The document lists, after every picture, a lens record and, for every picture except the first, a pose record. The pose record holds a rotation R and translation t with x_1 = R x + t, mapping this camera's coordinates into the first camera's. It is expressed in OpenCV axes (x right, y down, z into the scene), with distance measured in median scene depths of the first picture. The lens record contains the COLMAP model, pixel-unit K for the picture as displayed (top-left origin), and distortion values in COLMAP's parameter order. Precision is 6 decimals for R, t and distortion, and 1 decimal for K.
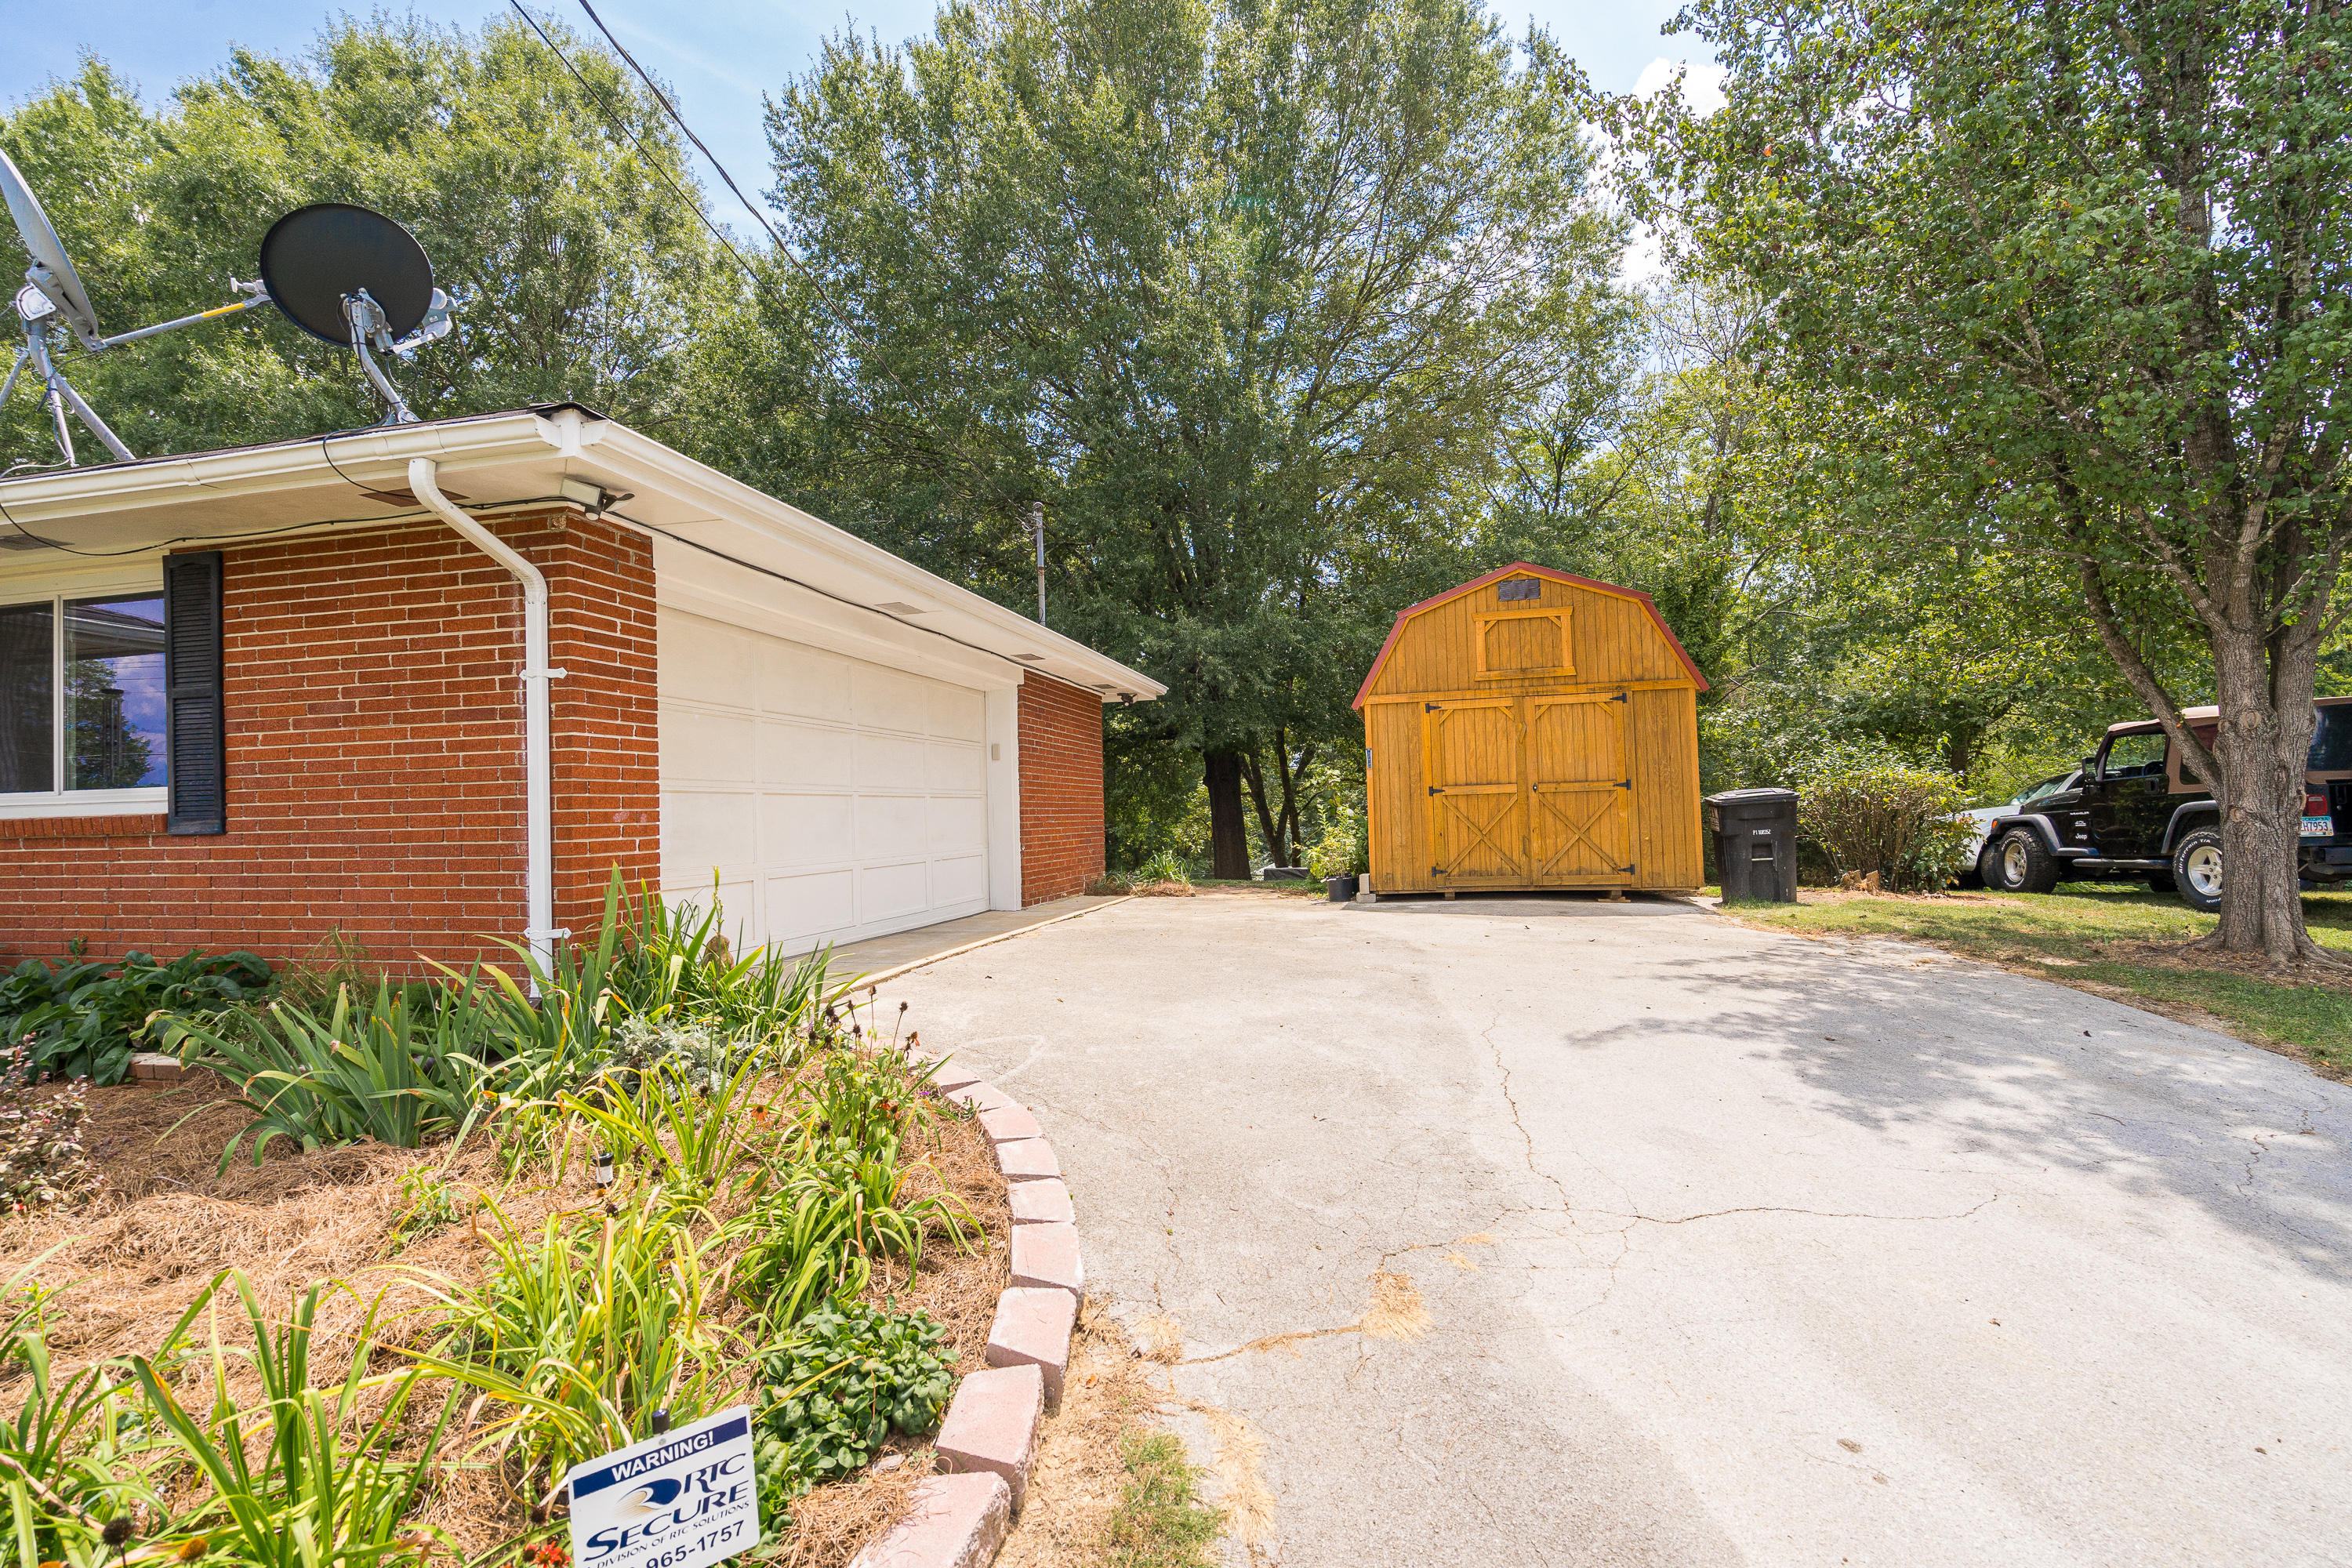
lens RADIAL K [[1046.8, 0, 1170.5], [0, 1046.8, 791.4], [0, 0, 1]] dist [-0.004998, 0.000781]
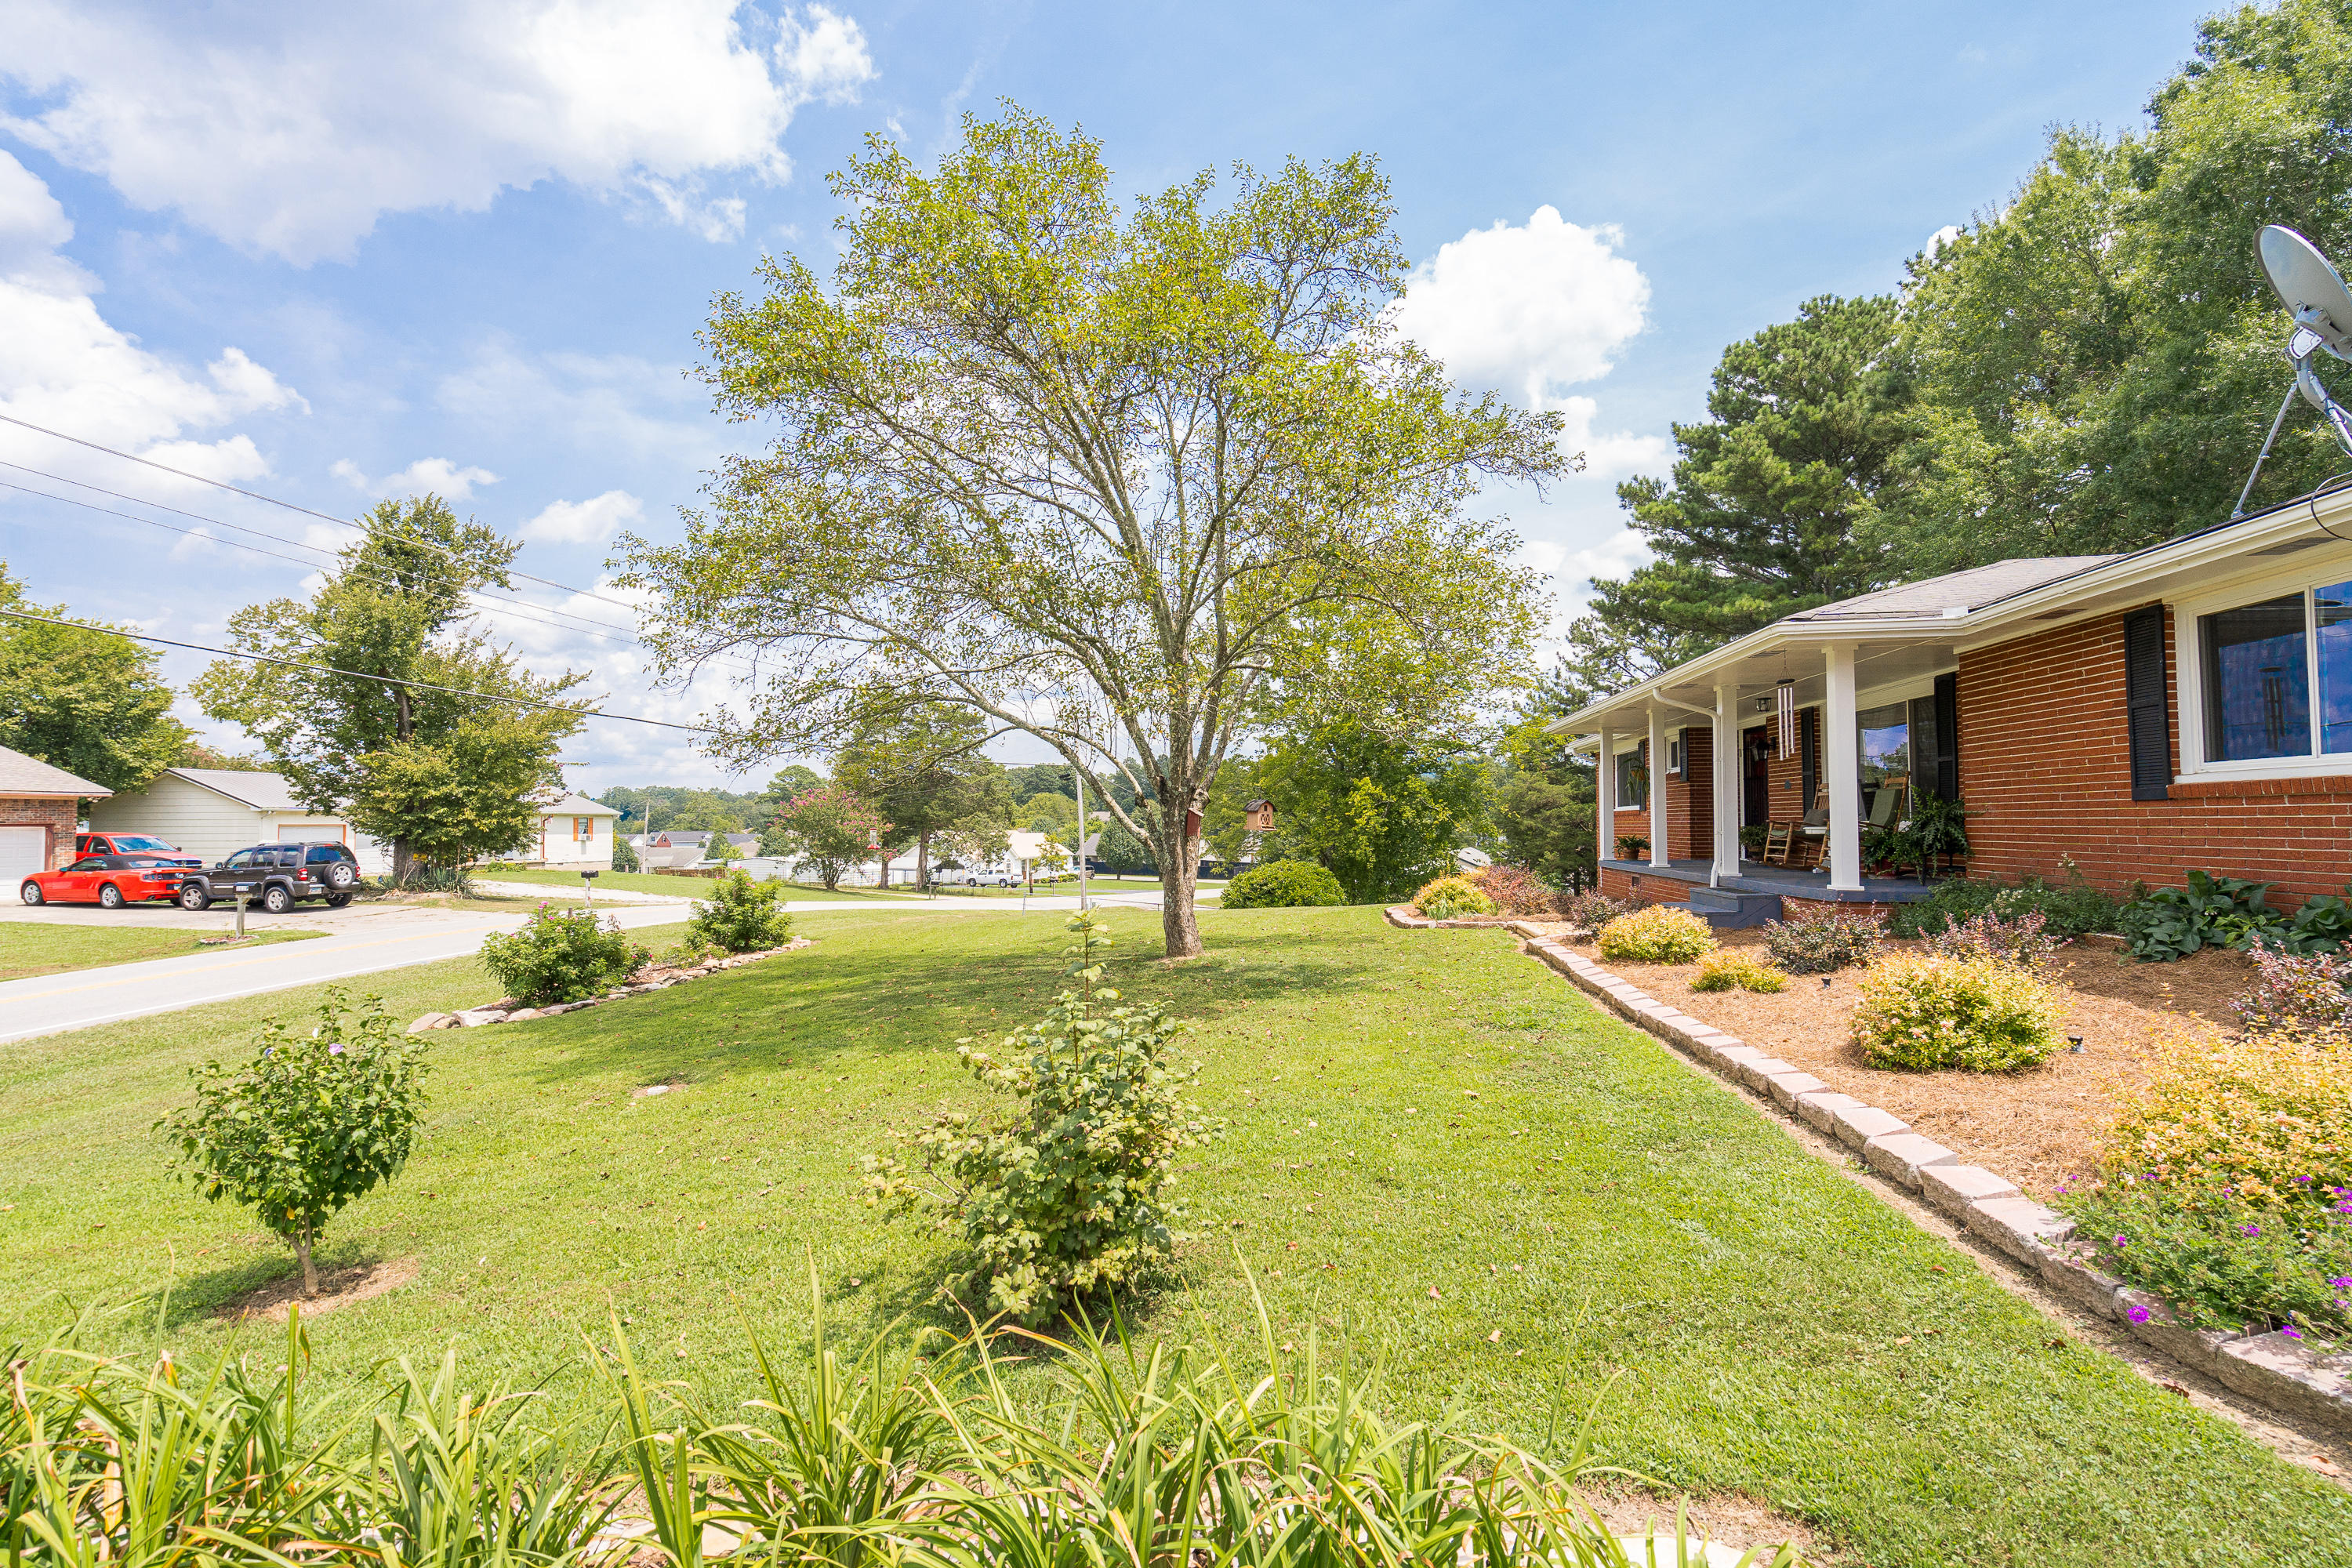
lens RADIAL K [[1046.1, 0, 1178.0], [0, 1046.1, 790.1], [0, 0, 1]] dist [-0.003524, 0.000727]
pose [[0.091143, -0.011025, -0.995777, -0.016486], [0.021421, 0.999729, -0.009108, 0.012377], [0.995607, -0.020500, 0.091355, -0.202960]]
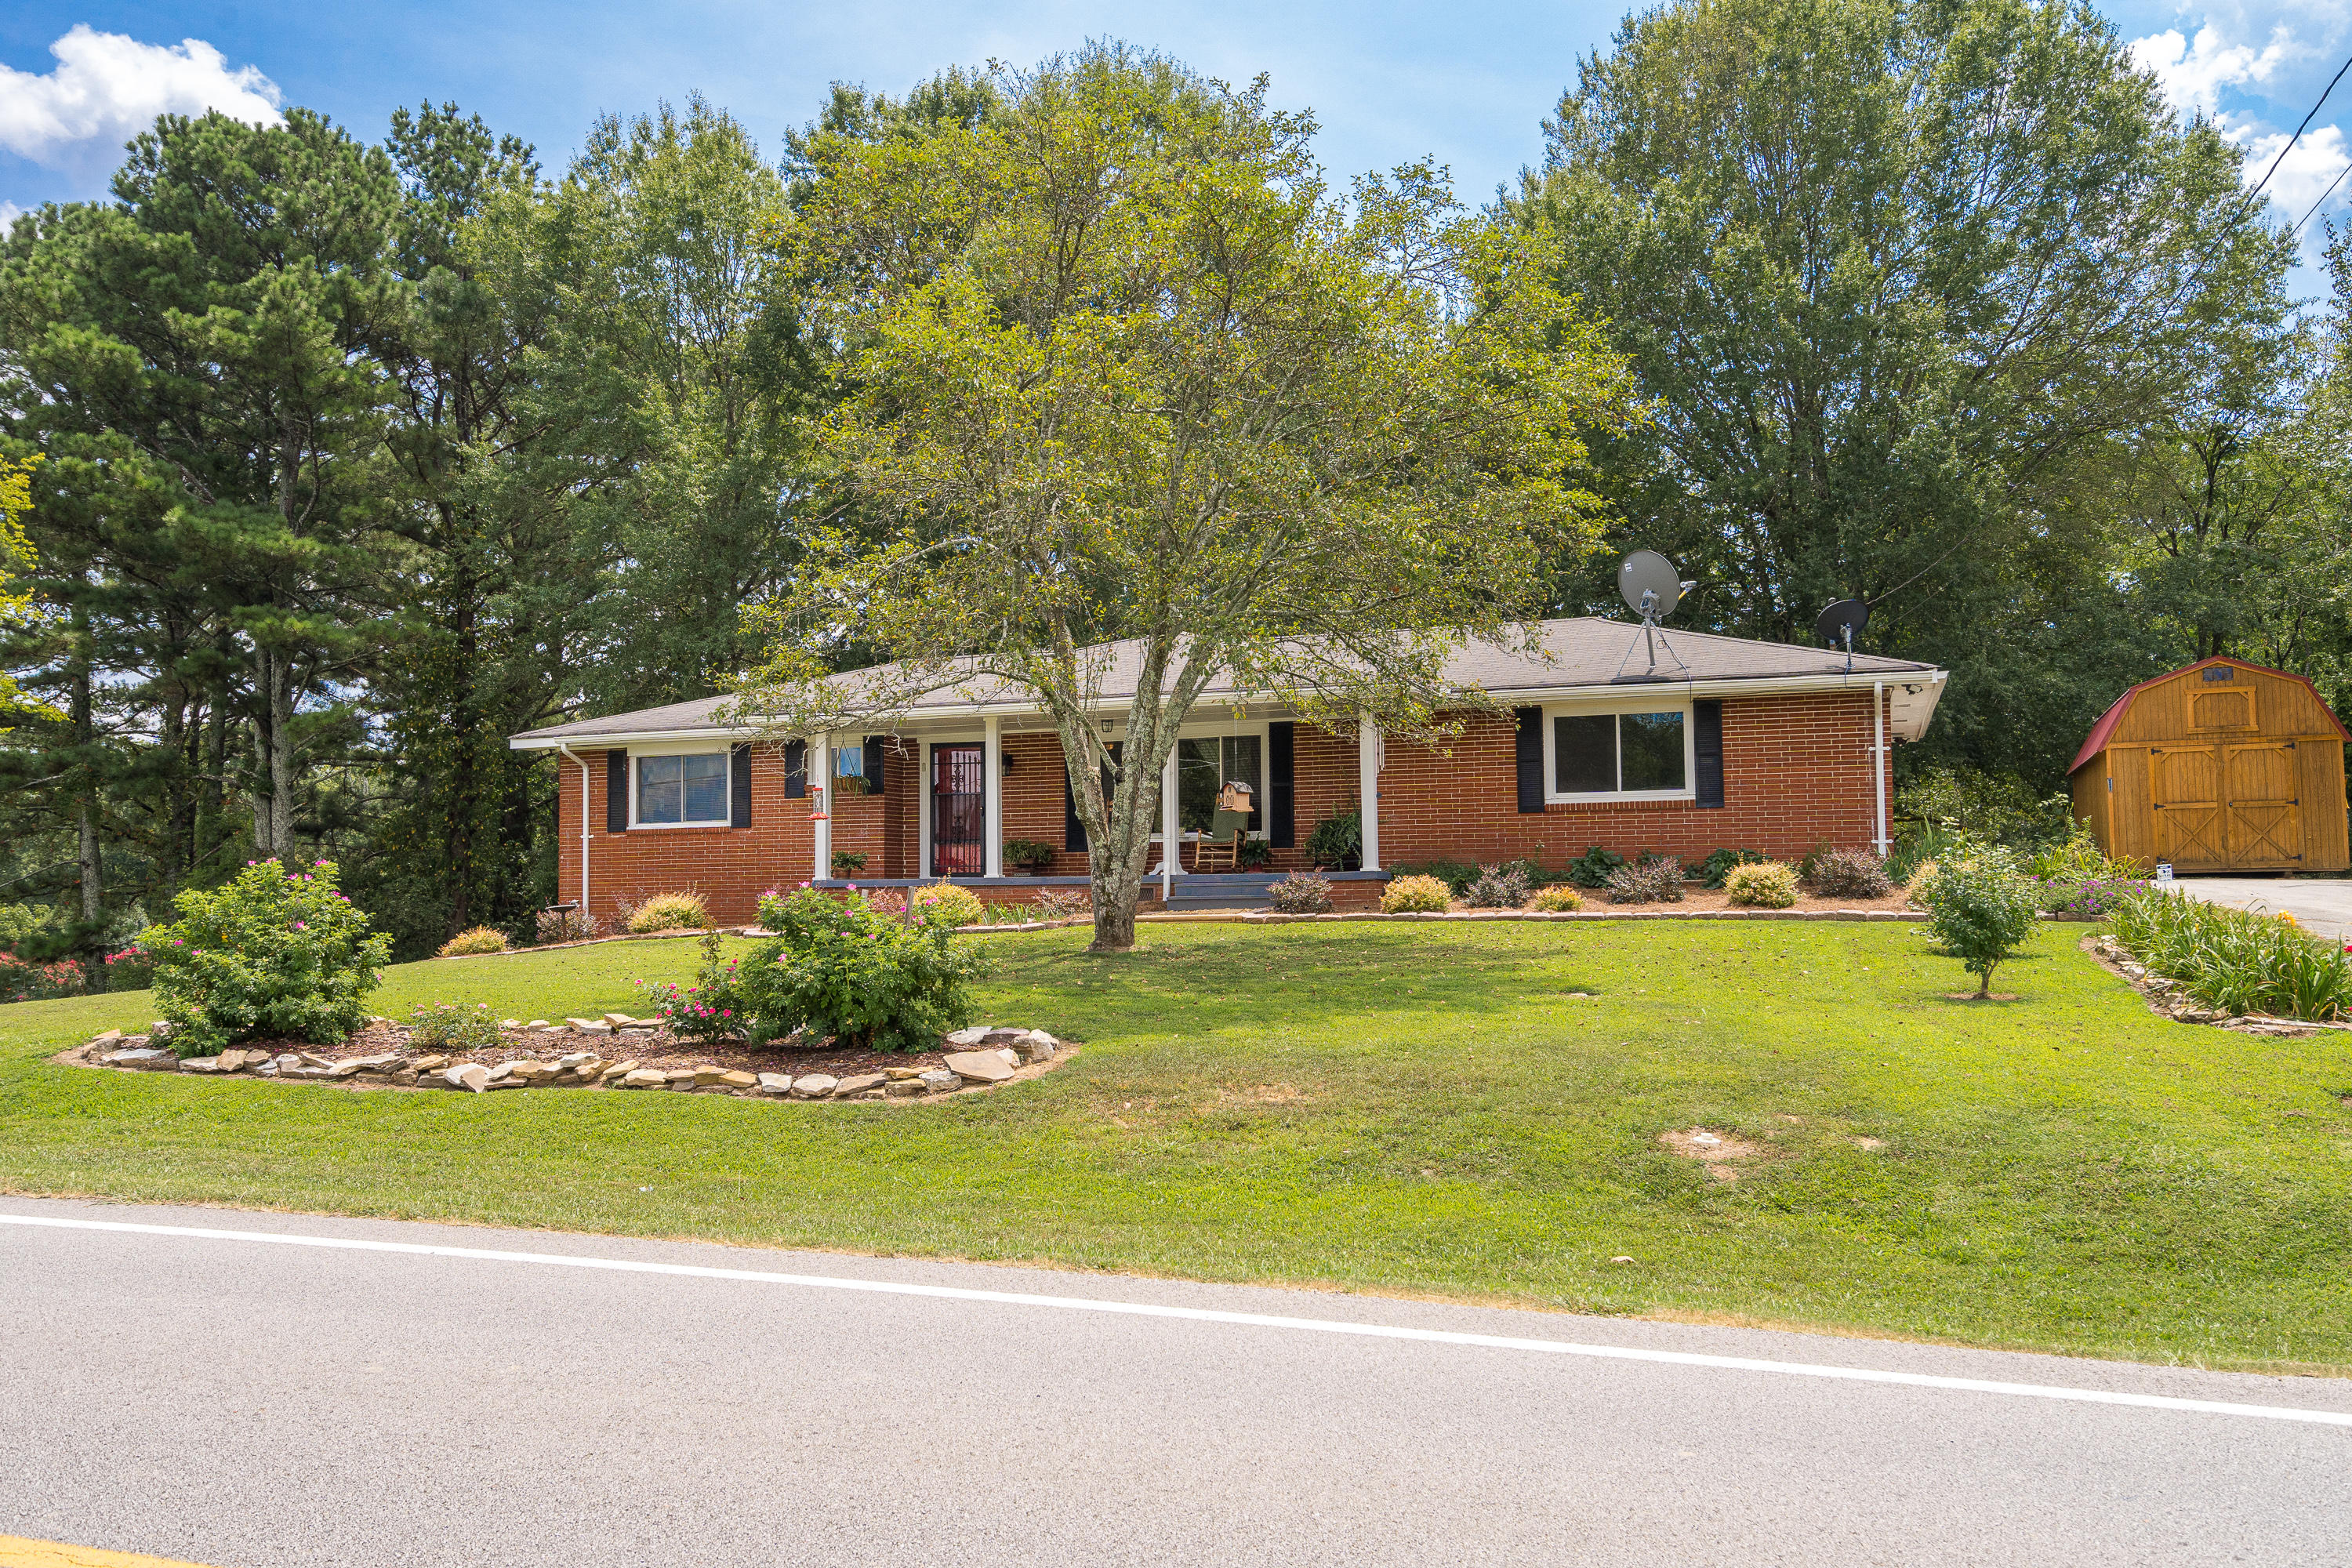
lens RADIAL K [[1854.4, 0, 1170.8], [0, 1854.4, 802.7], [0, 0, 1]] dist [0.010052, 0.001637]
pose [[0.991635, 0.006440, -0.128915, -0.867087], [-0.010303, 0.999517, -0.029321, 0.093161], [0.128664, 0.030404, 0.991222, -1.962994]]
